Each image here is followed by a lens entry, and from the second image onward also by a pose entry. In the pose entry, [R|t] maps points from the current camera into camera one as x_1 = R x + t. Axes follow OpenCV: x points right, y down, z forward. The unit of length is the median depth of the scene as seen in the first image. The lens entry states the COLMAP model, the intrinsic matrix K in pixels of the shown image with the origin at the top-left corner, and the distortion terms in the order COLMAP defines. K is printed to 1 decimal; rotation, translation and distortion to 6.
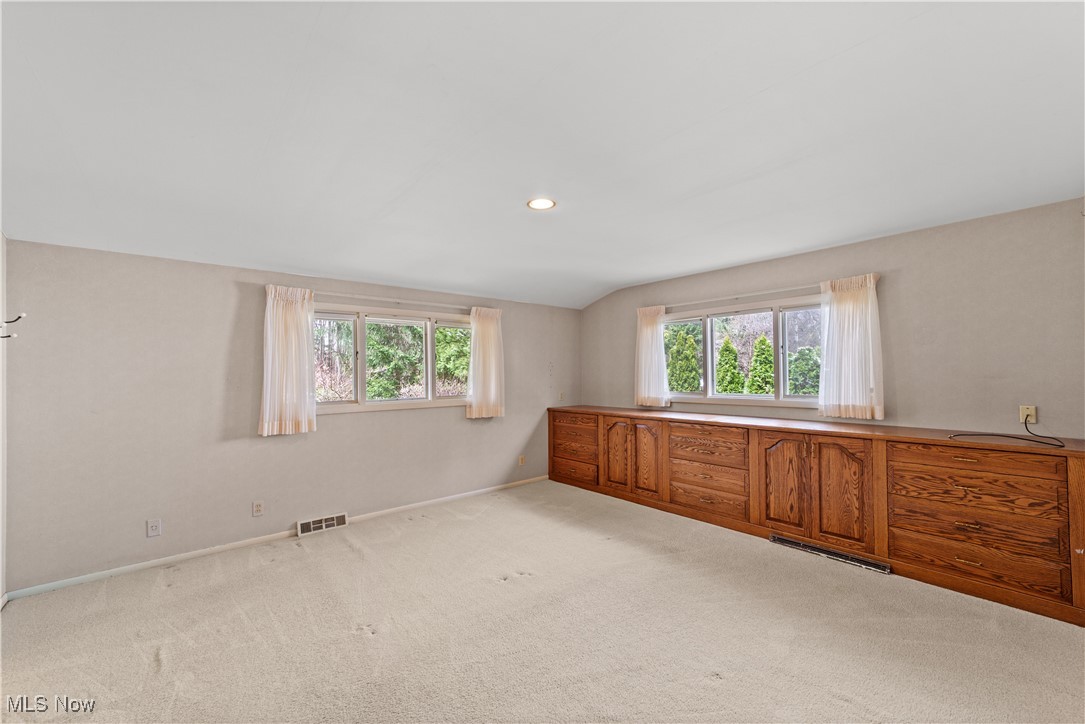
lens RADIAL K [[421.4, 0, 537.4], [0, 421.4, 364.4], [0, 0, 1]] dist [-0.014941, 0.007154]
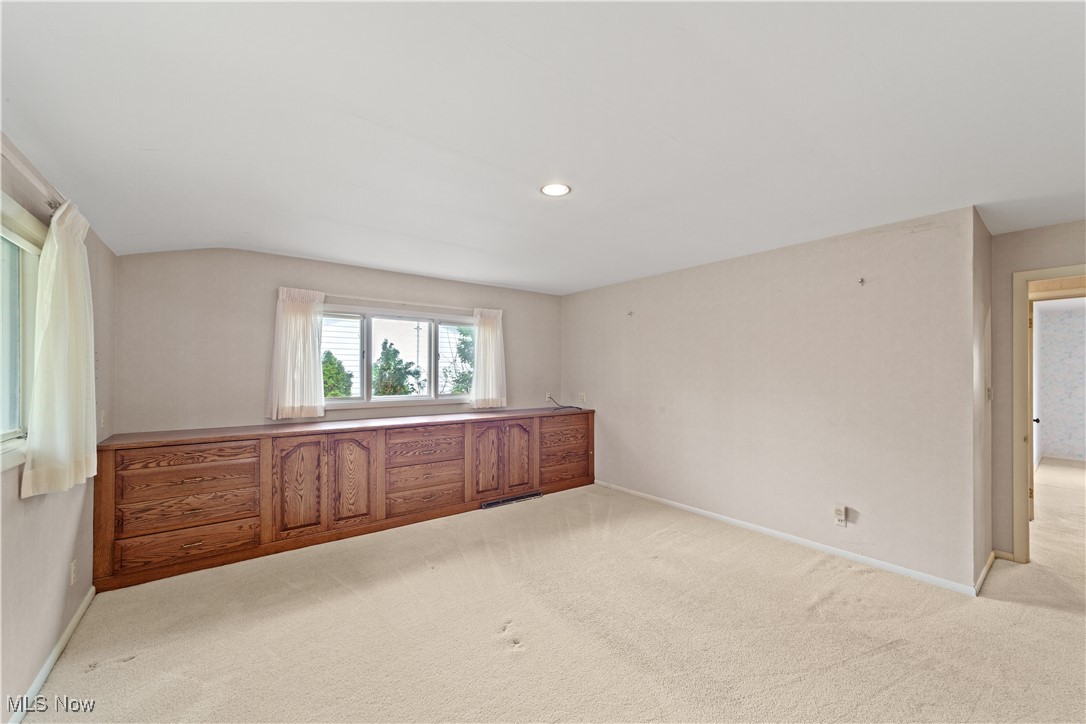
lens RADIAL K [[421.8, 0, 543.3], [0, 421.8, 370.8], [0, 0, 1]] dist [-0.014941, 0.007154]
pose [[0.047240, 0.015627, 0.998761, -0.605597], [-0.024520, 0.999594, -0.014480, 0.016035], [-0.998583, -0.023805, 0.047604, 0.657049]]
